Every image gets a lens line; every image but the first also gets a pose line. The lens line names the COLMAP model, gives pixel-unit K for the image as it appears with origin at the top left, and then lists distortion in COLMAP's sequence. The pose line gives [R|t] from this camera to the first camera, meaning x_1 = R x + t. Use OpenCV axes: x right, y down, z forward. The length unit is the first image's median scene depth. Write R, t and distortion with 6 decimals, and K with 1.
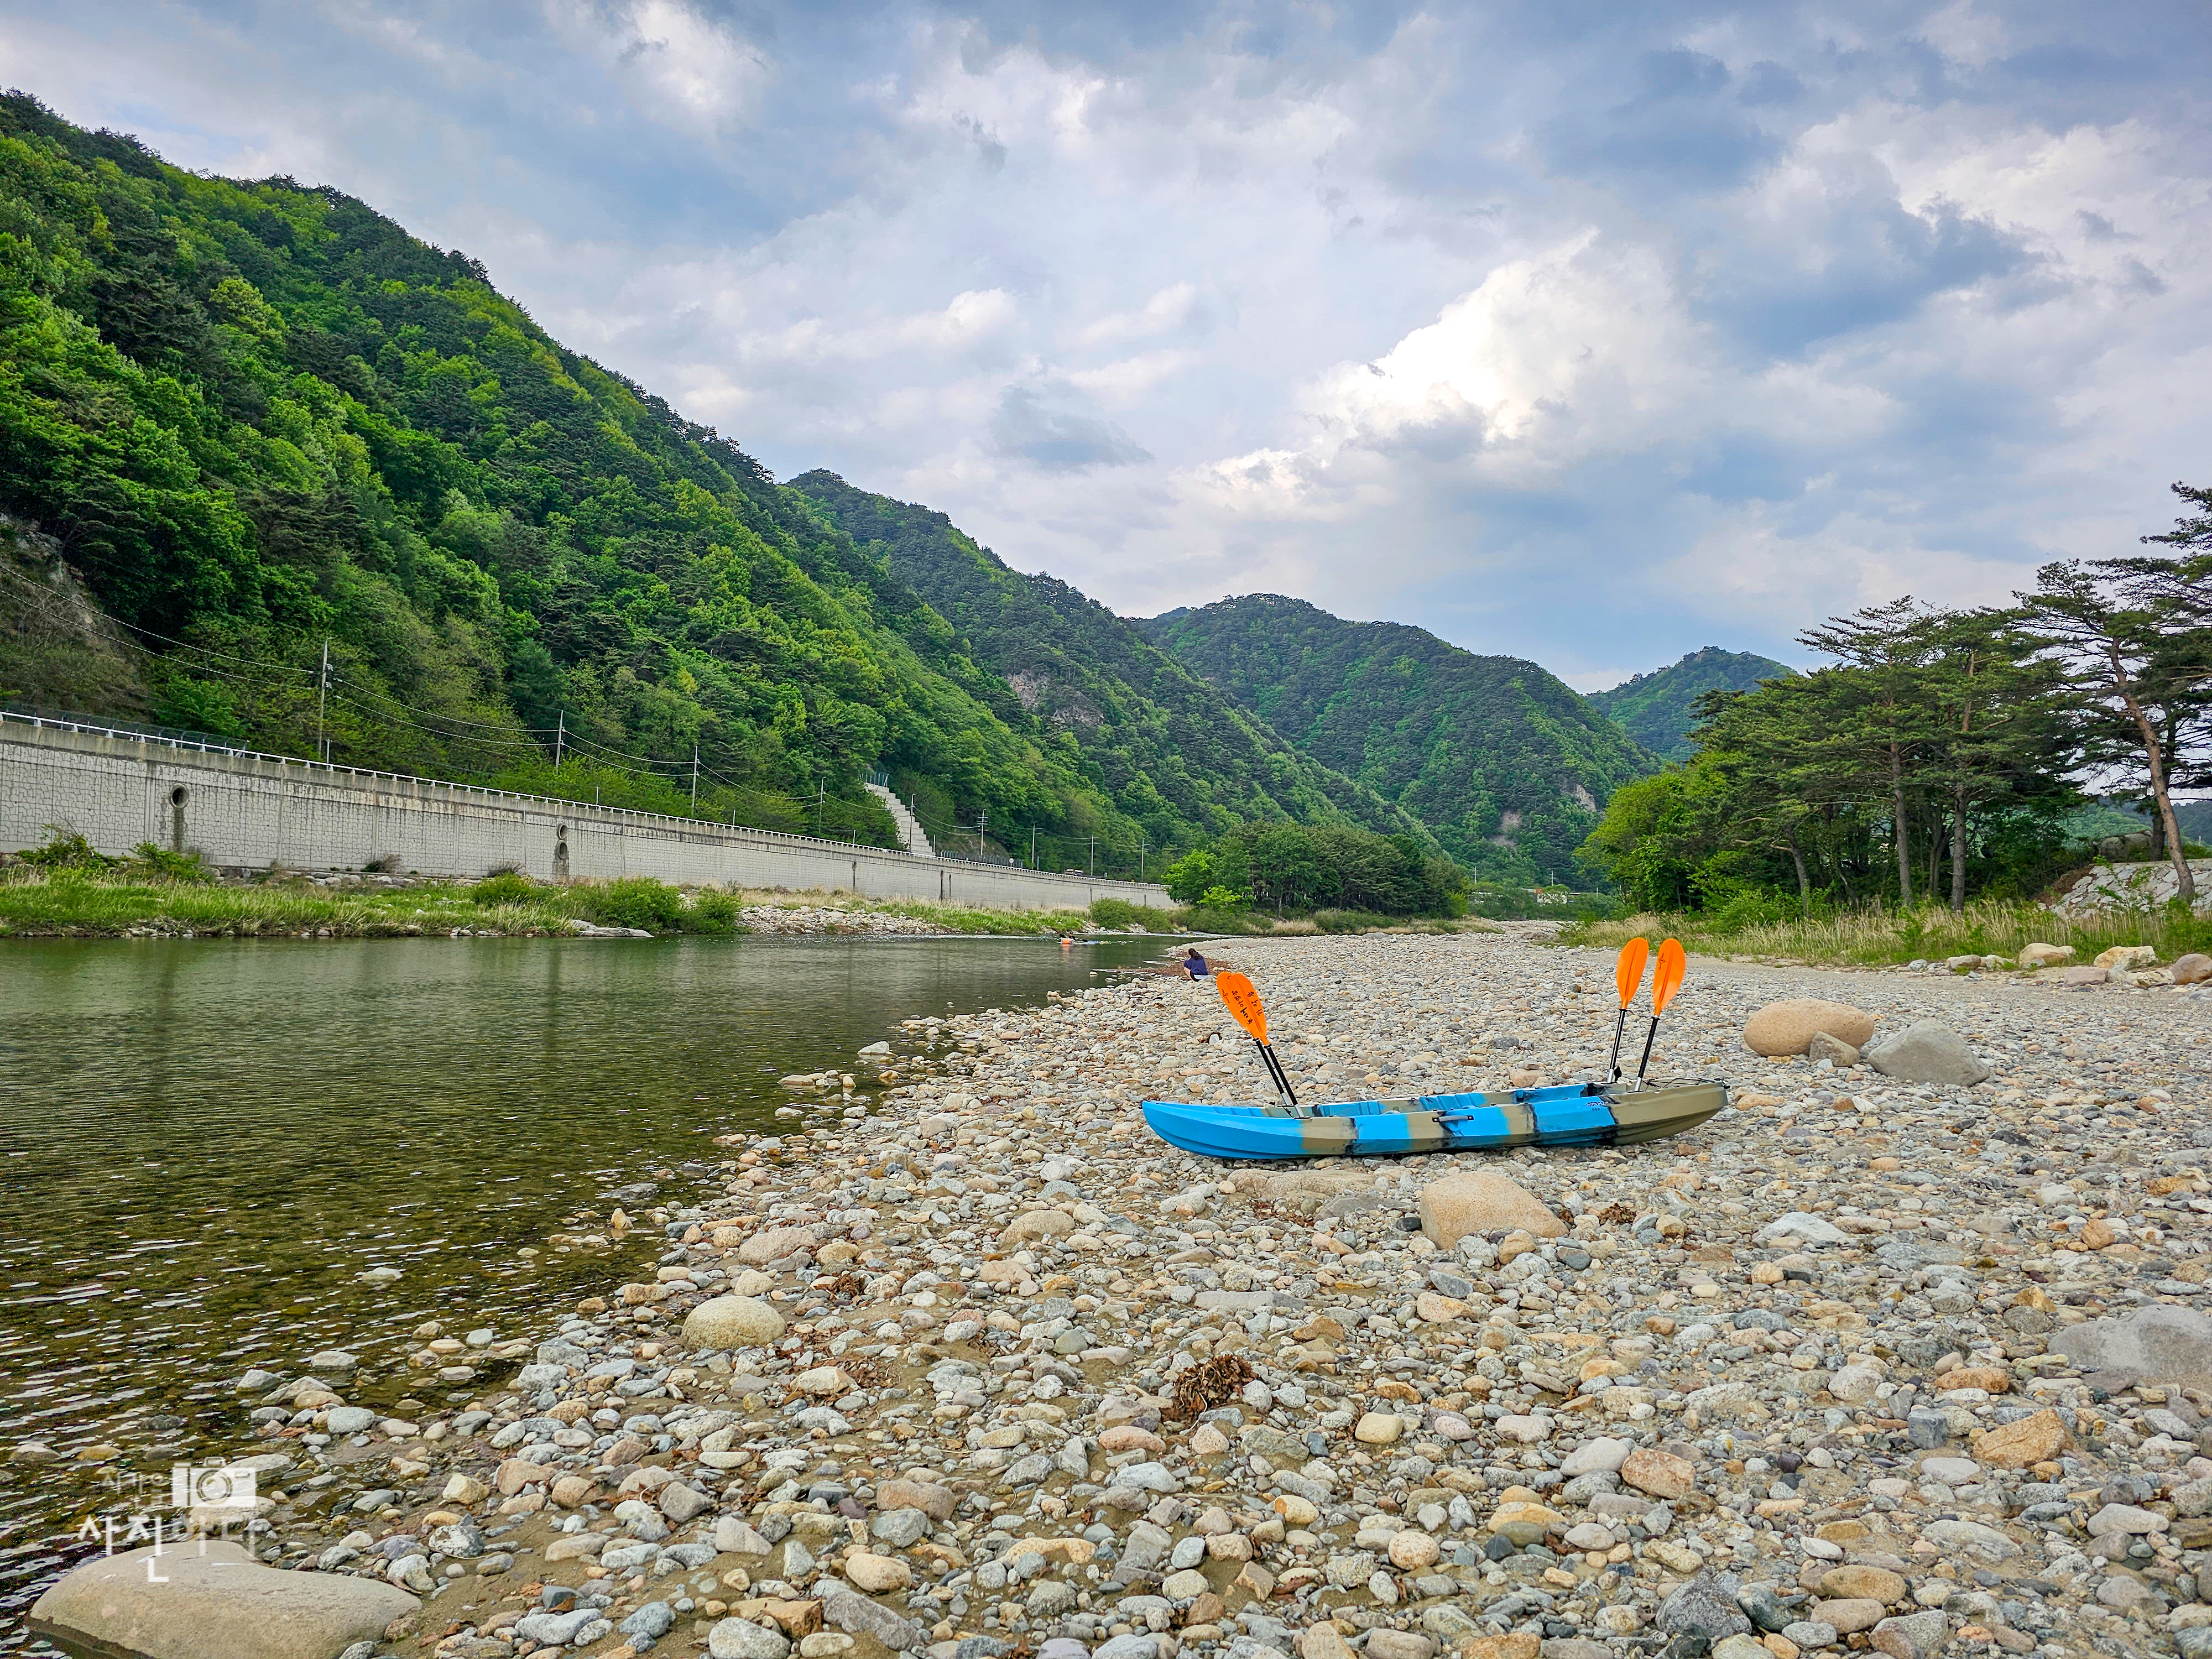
lens RADIAL K [[1467.0, 0, 1072.9], [0, 1467.0, 827.4], [0, 0, 1]] dist [0.105364, -0.142417]
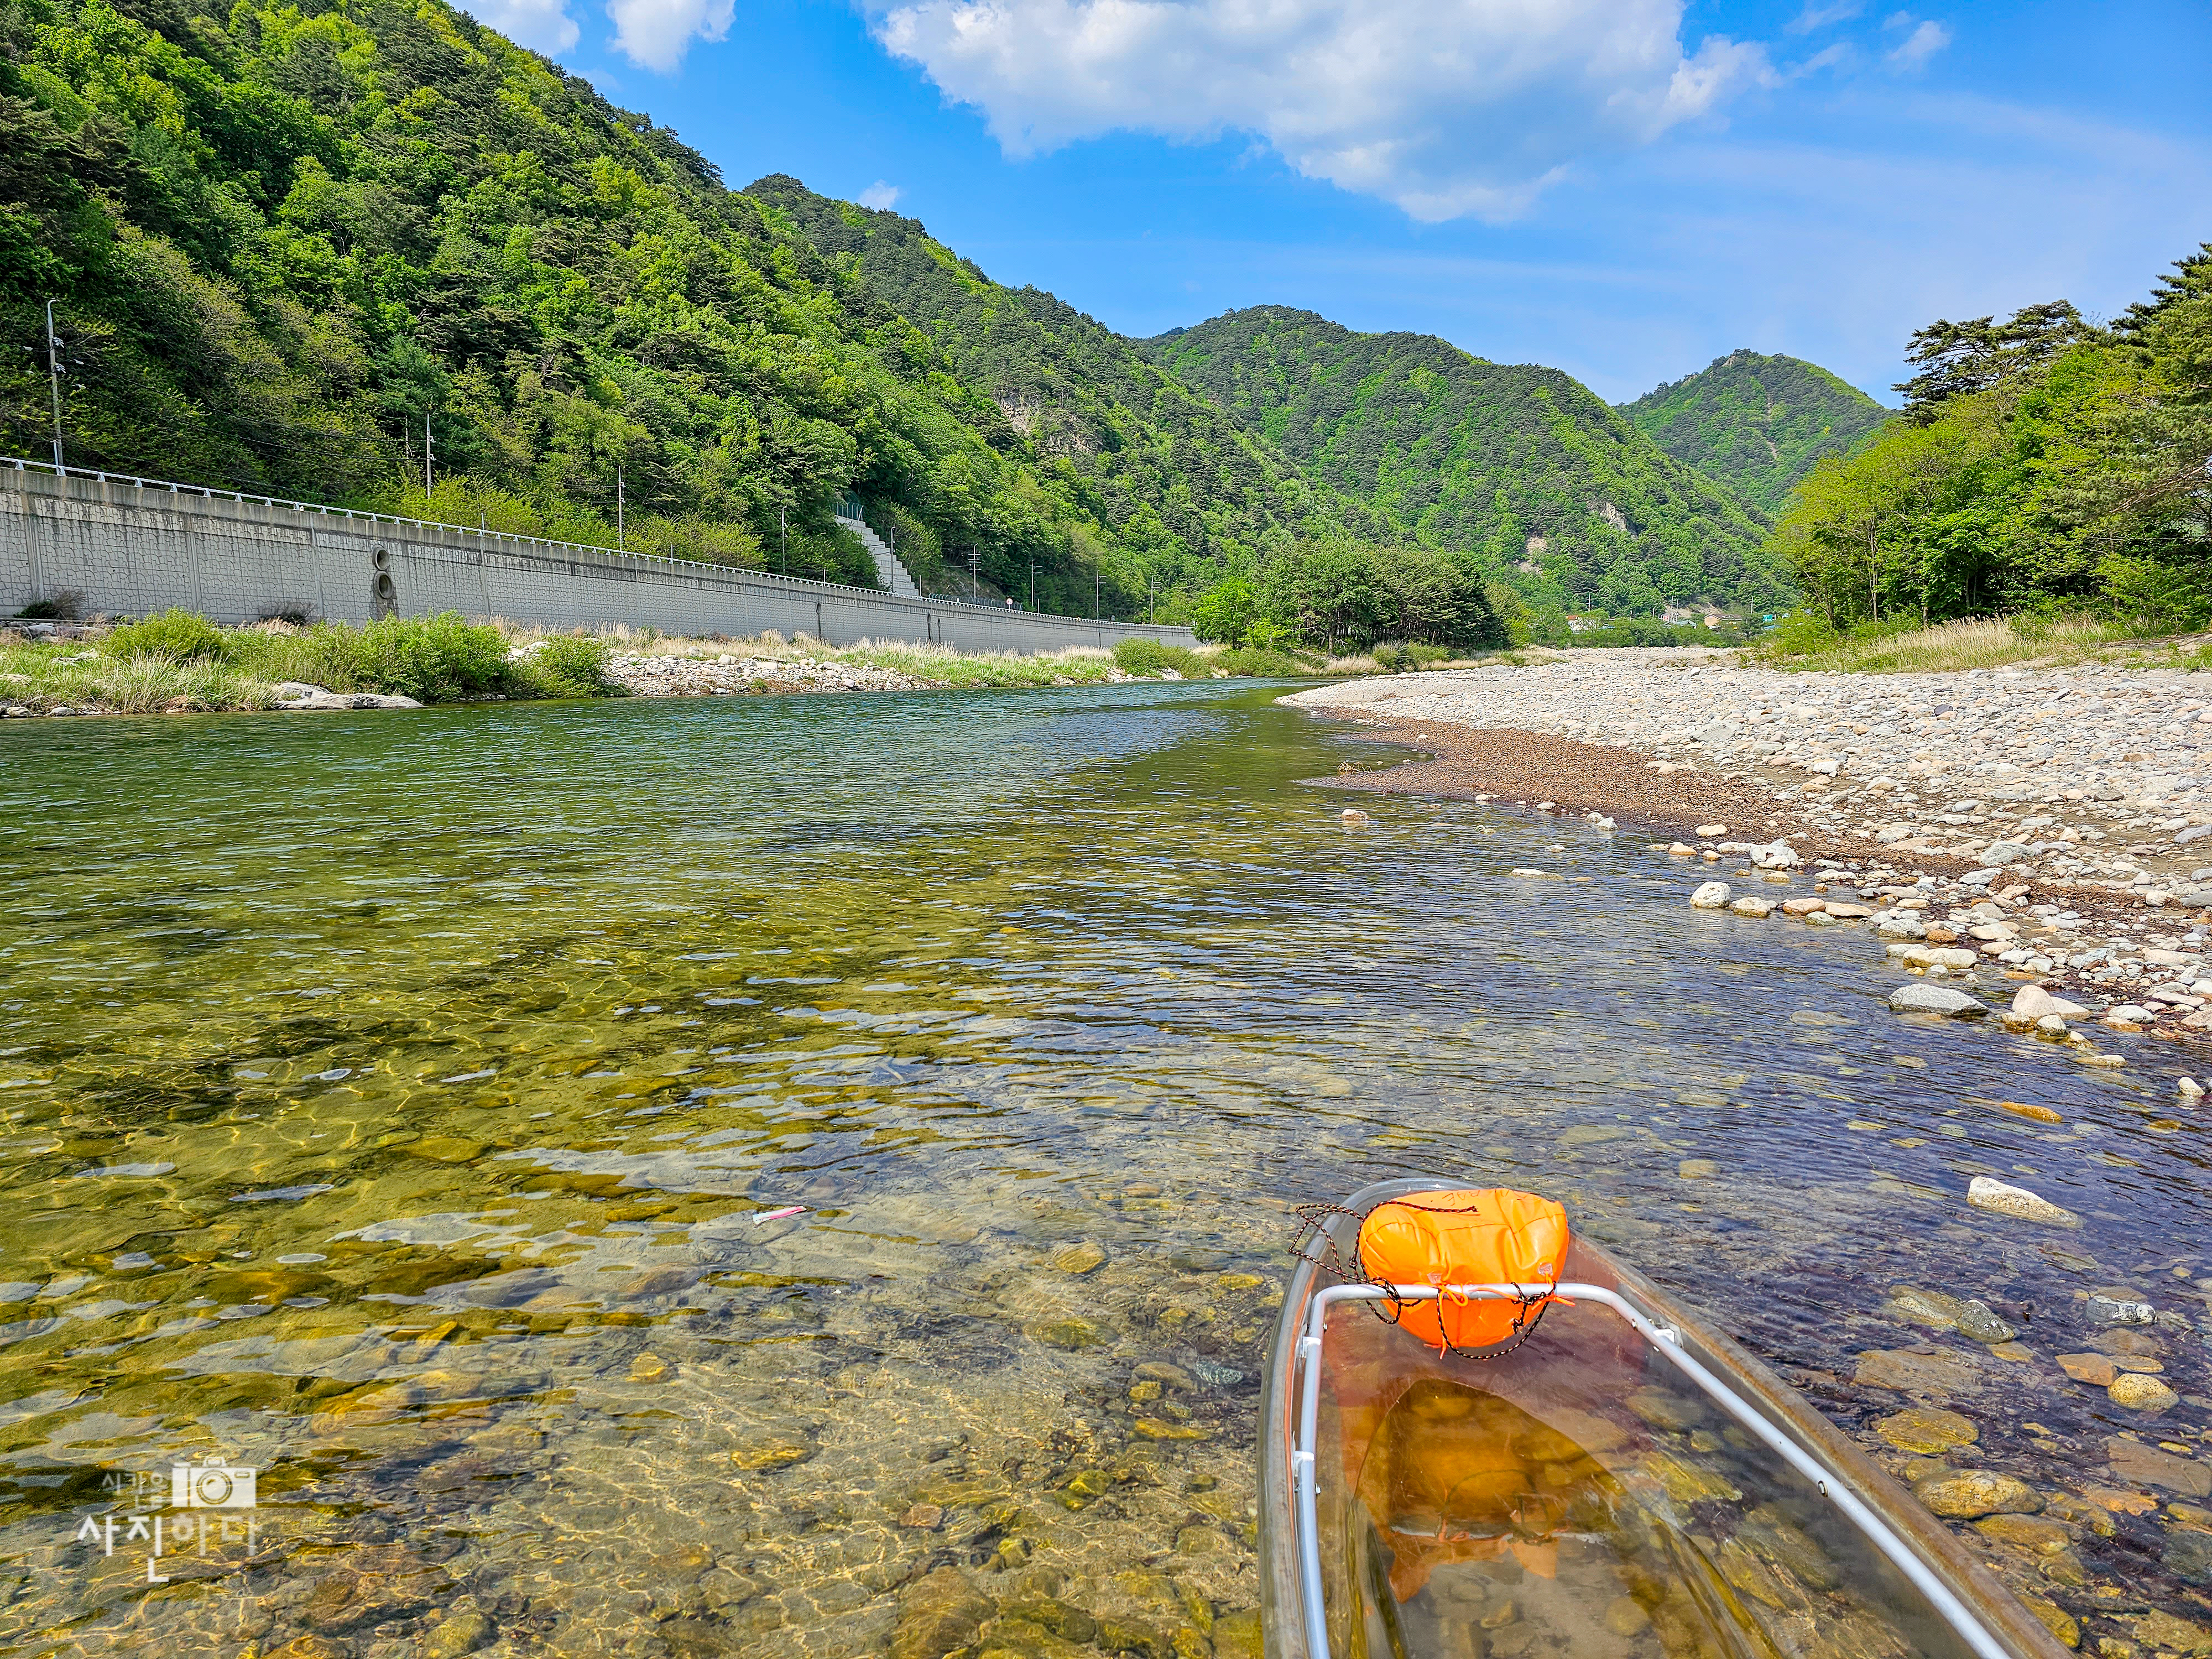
lens RADIAL K [[1467.0, 0, 1072.9], [0, 1467.0, 827.4], [0, 0, 1]] dist [0.105364, -0.142417]
pose [[0.999416, -0.034067, -0.002531, -0.006274], [0.034004, 0.985028, 0.169010, 0.008057], [-0.003264, -0.168997, 0.985611, 0.110307]]
